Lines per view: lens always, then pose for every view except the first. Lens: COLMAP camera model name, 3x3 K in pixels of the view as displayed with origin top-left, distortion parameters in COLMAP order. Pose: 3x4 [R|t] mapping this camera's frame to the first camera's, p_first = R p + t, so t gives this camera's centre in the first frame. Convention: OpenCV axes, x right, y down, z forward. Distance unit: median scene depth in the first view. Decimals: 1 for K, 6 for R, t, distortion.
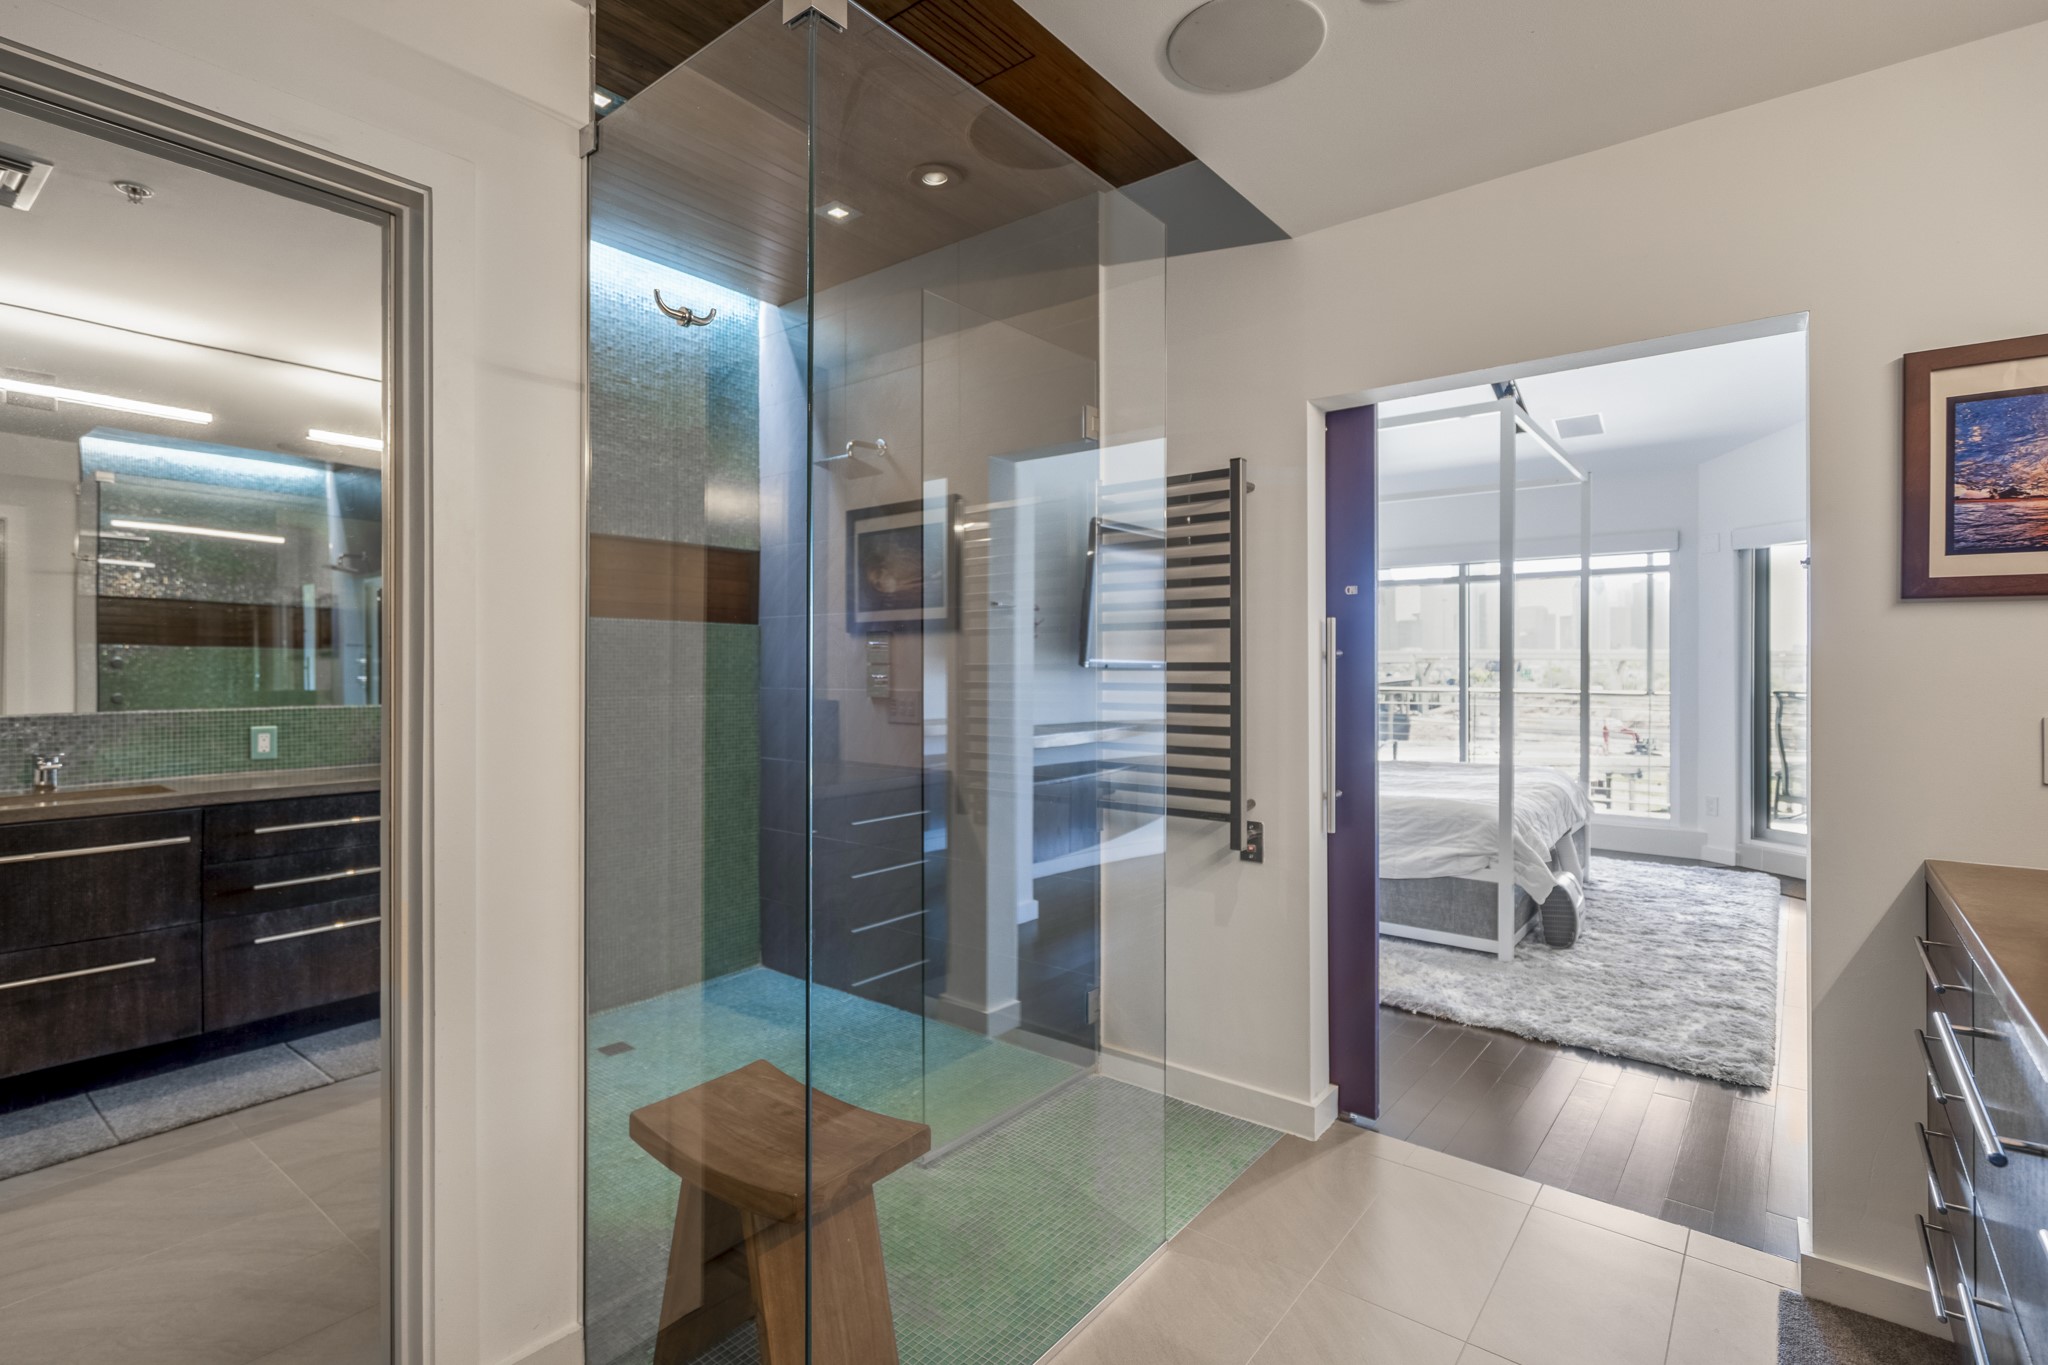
lens RADIAL K [[959.0, 0, 1022.9], [0, 959.0, 656.8], [0, 0, 1]] dist [-0.030070, 0.000306]
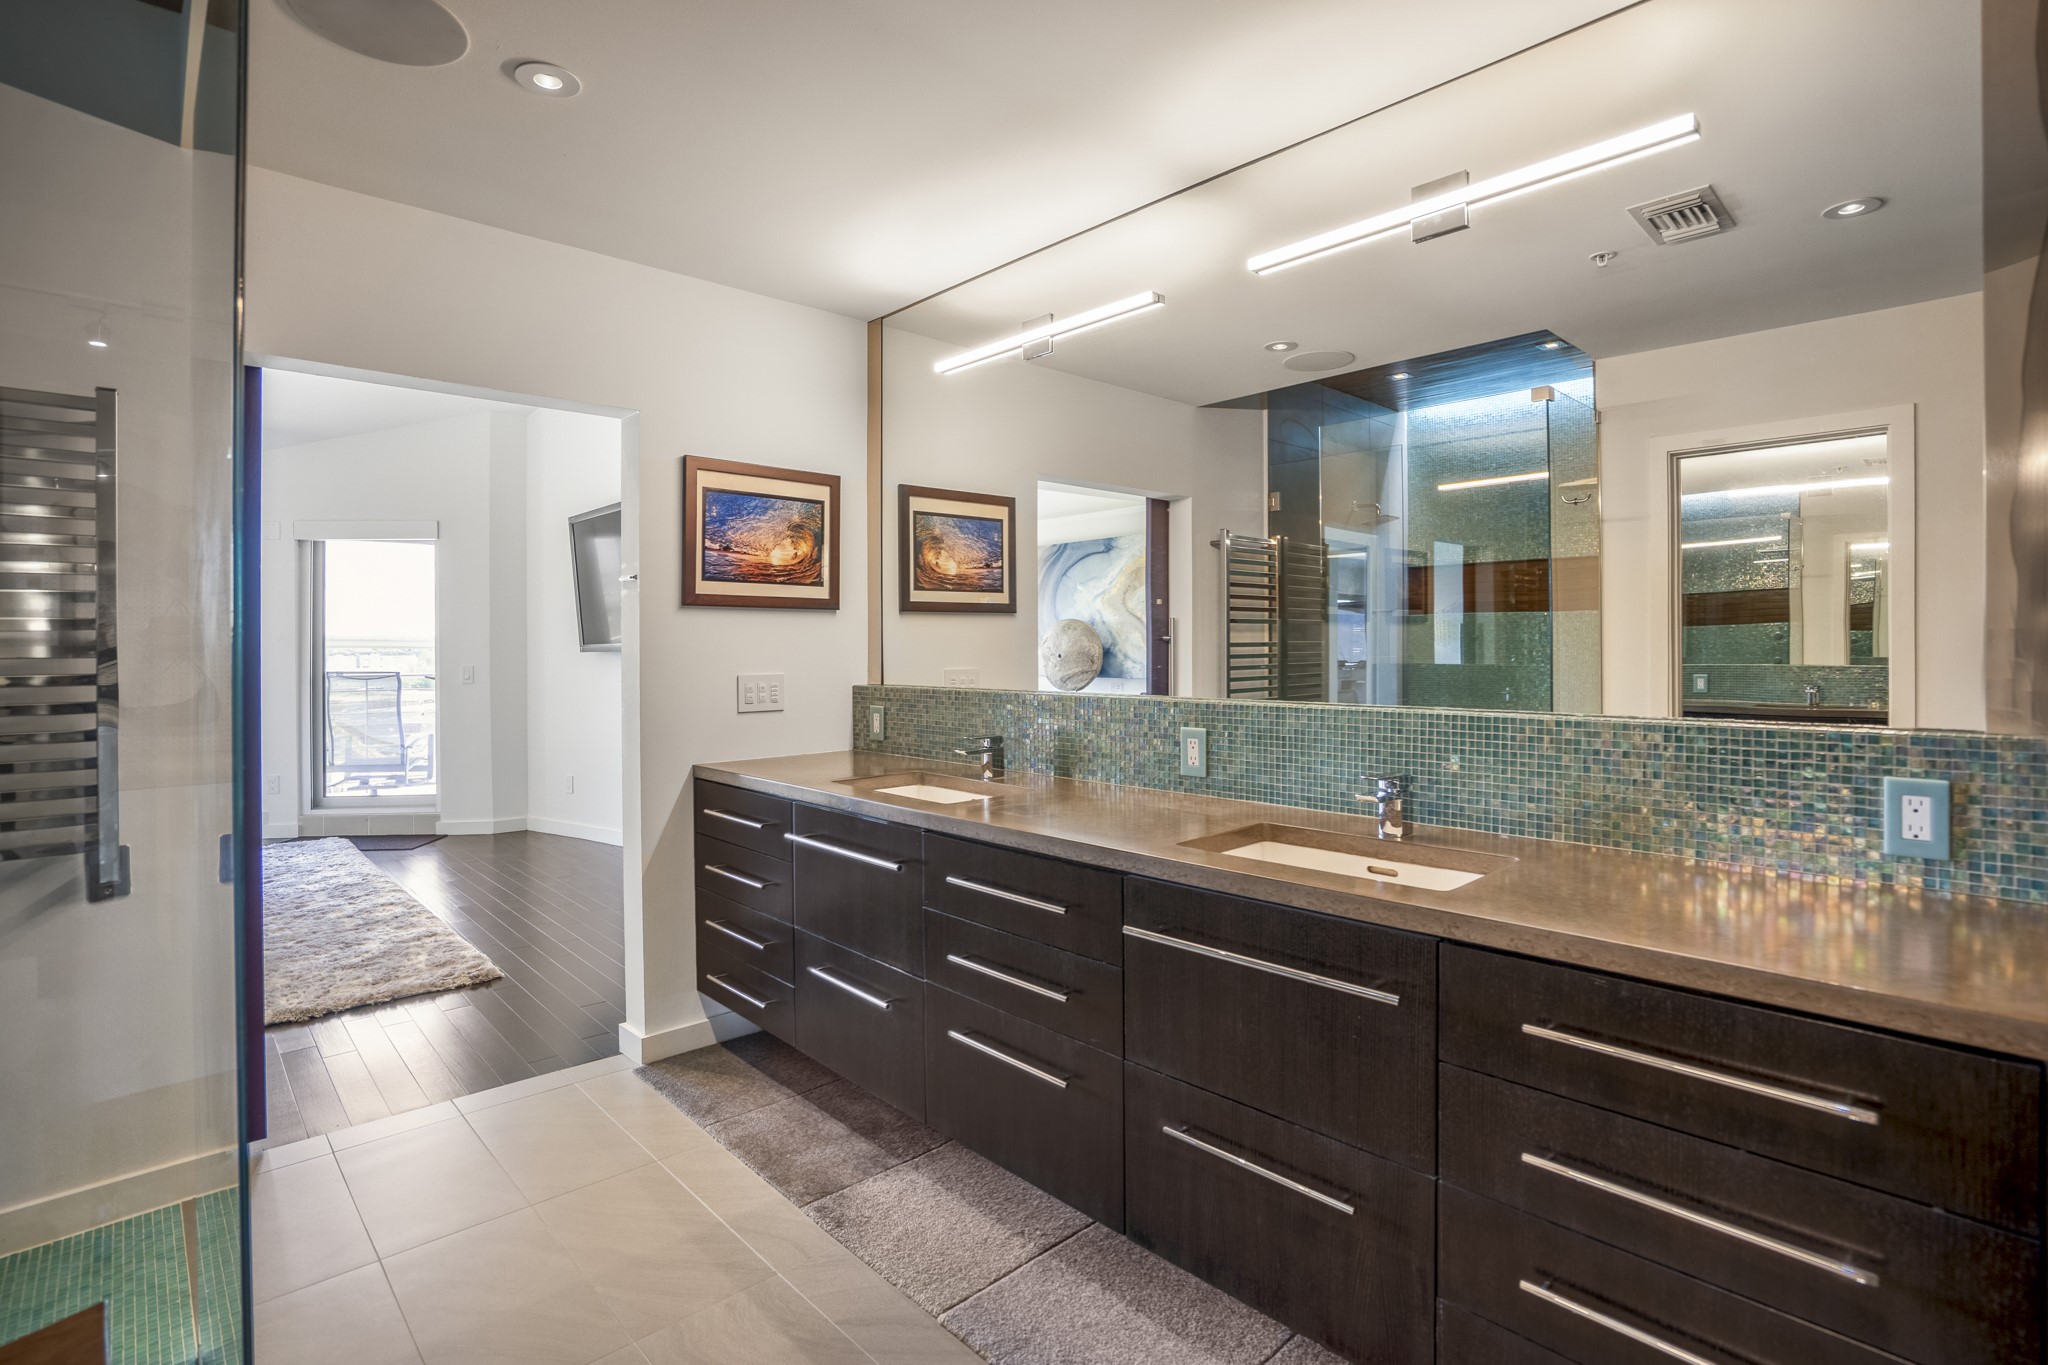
lens RADIAL K [[959.0, 0, 1022.9], [0, 959.0, 656.8], [0, 0, 1]] dist [-0.030070, 0.000306]
pose [[0.101911, -0.015220, 0.994677, -0.456656], [-0.002297, 0.999877, 0.015534, -0.000178], [-0.994791, -0.003868, 0.101864, 0.170926]]
